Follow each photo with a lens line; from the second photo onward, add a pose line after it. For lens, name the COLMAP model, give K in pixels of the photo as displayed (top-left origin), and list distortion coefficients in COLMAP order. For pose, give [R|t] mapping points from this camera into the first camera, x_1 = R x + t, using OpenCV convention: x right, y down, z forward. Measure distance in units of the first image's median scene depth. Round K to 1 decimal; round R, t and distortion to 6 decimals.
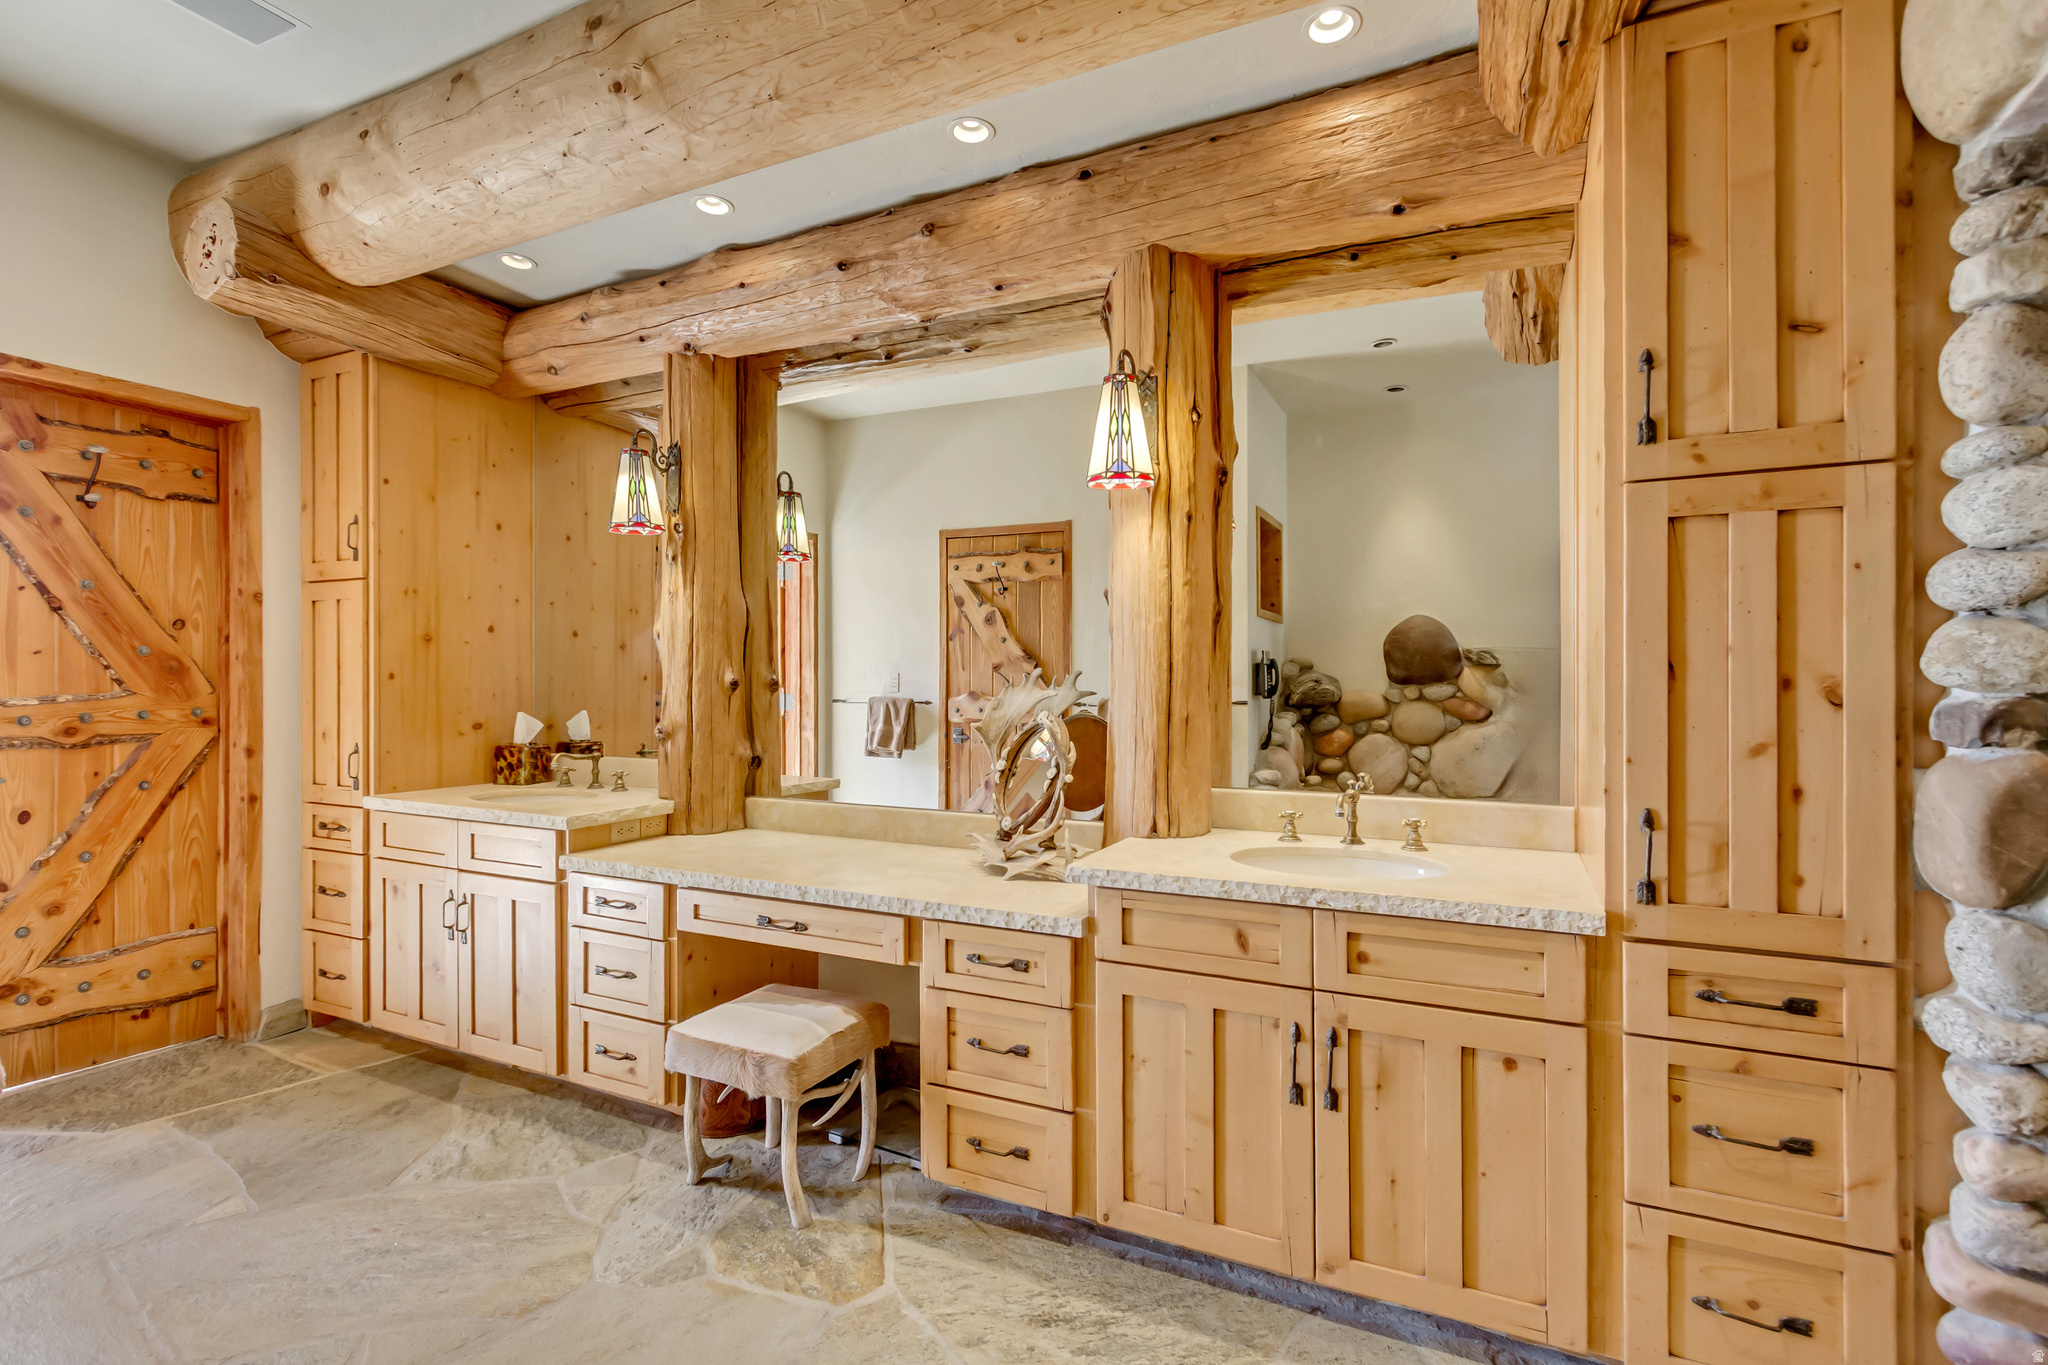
lens RADIAL K [[941.6, 0, 1018.1], [0, 941.6, 685.4], [0, 0, 1]] dist [0.003552, -0.000076]
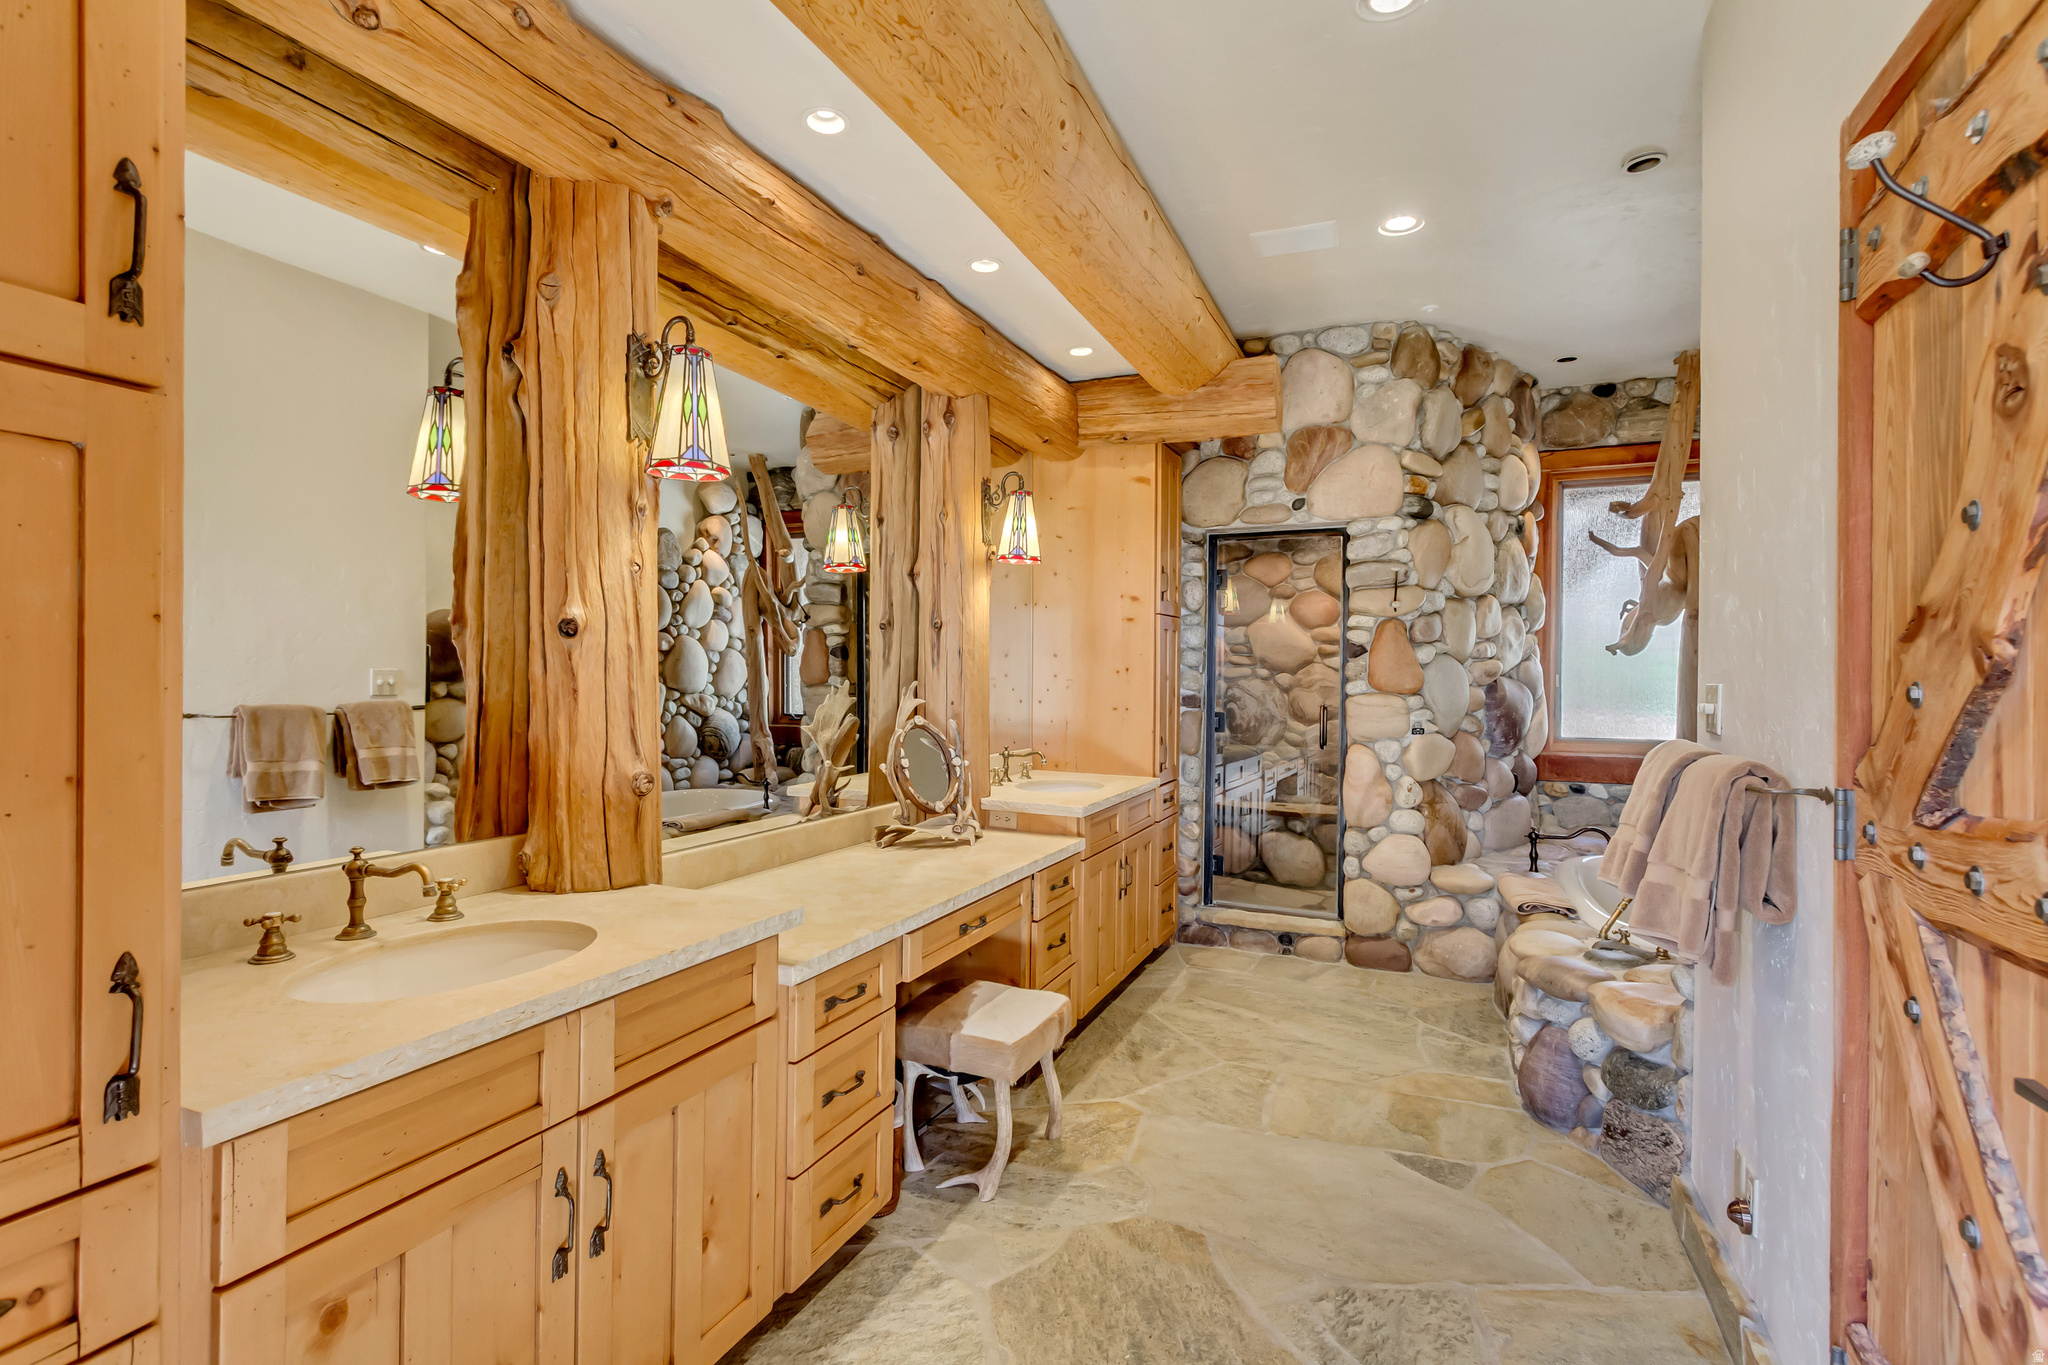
lens RADIAL K [[941.6, 0, 1018.1], [0, 941.6, 685.4], [0, 0, 1]] dist [0.003552, -0.000076]
pose [[-0.028690, -0.015083, 0.999475, -1.406408], [-0.006641, 0.999867, 0.014899, -0.039572], [-0.999566, -0.006210, -0.028786, 1.043646]]
